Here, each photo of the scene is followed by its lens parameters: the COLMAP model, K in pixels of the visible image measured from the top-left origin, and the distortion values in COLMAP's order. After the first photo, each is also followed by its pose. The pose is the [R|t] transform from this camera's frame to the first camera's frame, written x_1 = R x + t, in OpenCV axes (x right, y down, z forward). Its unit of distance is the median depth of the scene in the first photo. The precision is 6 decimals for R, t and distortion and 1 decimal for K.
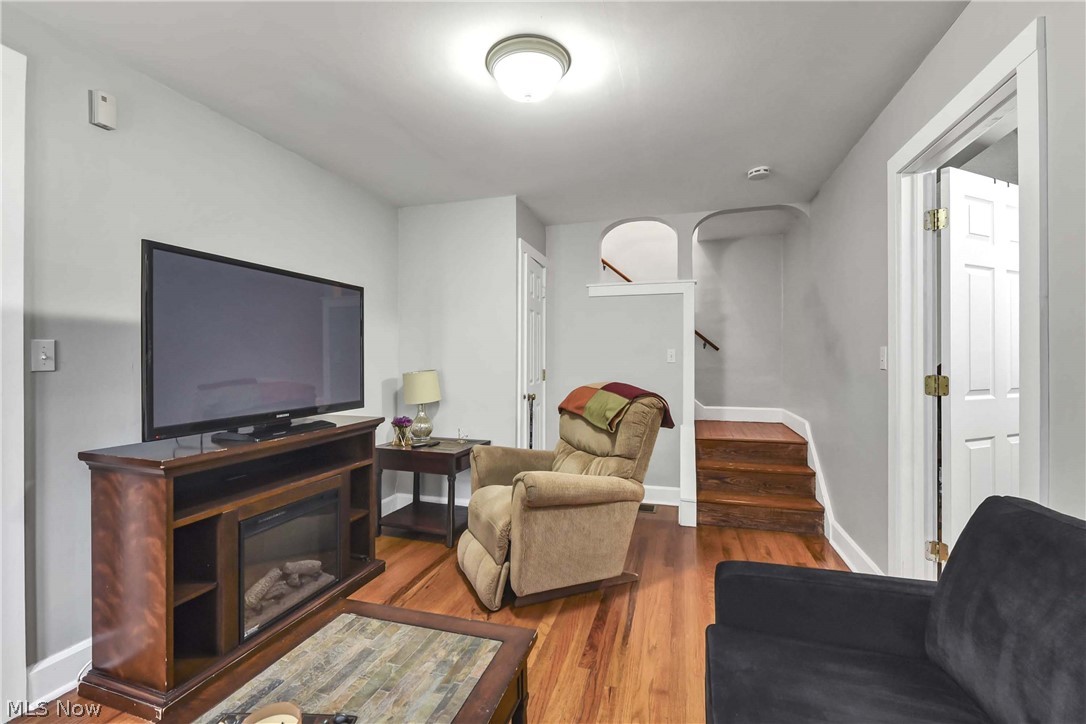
lens RADIAL K [[467.0, 0, 489.9], [0, 467.0, 356.6], [0, 0, 1]] dist [-0.002902, -0.000423]
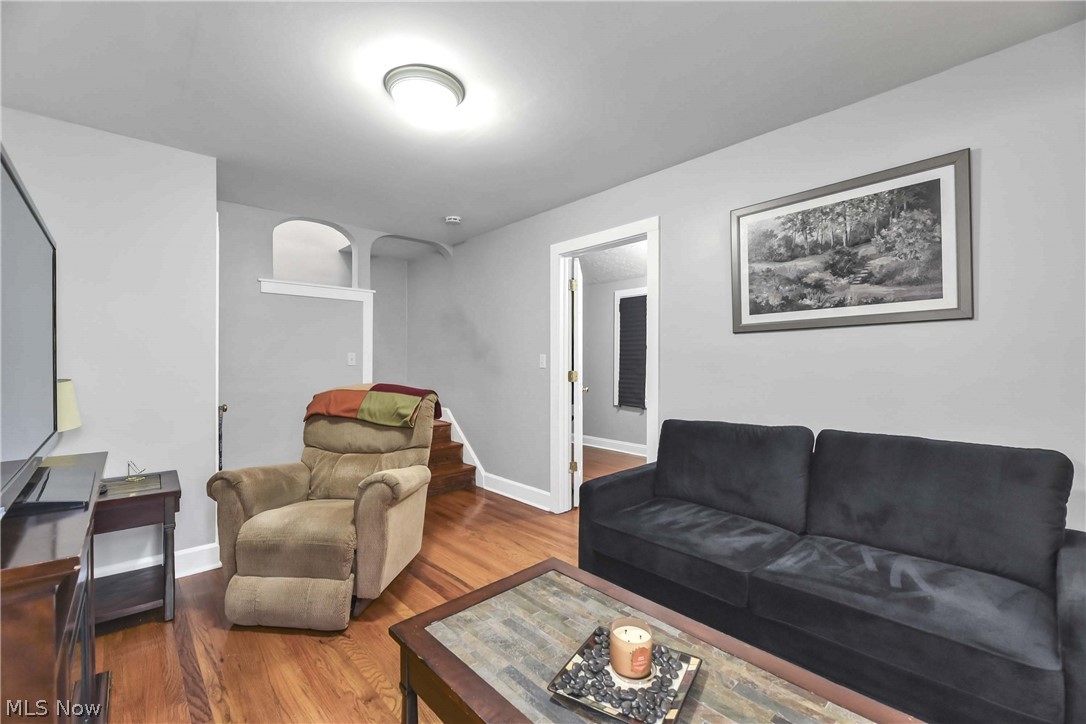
lens RADIAL K [[472.4, 0, 536.6], [0, 472.4, 363.6], [0, 0, 1]] dist [0.001080, -0.002843]
pose [[0.478498, -0.001814, 0.878087, -0.646892], [-0.004625, 0.999979, 0.004586, 0.003903], [-0.878077, -0.006256, 0.478479, 0.211159]]
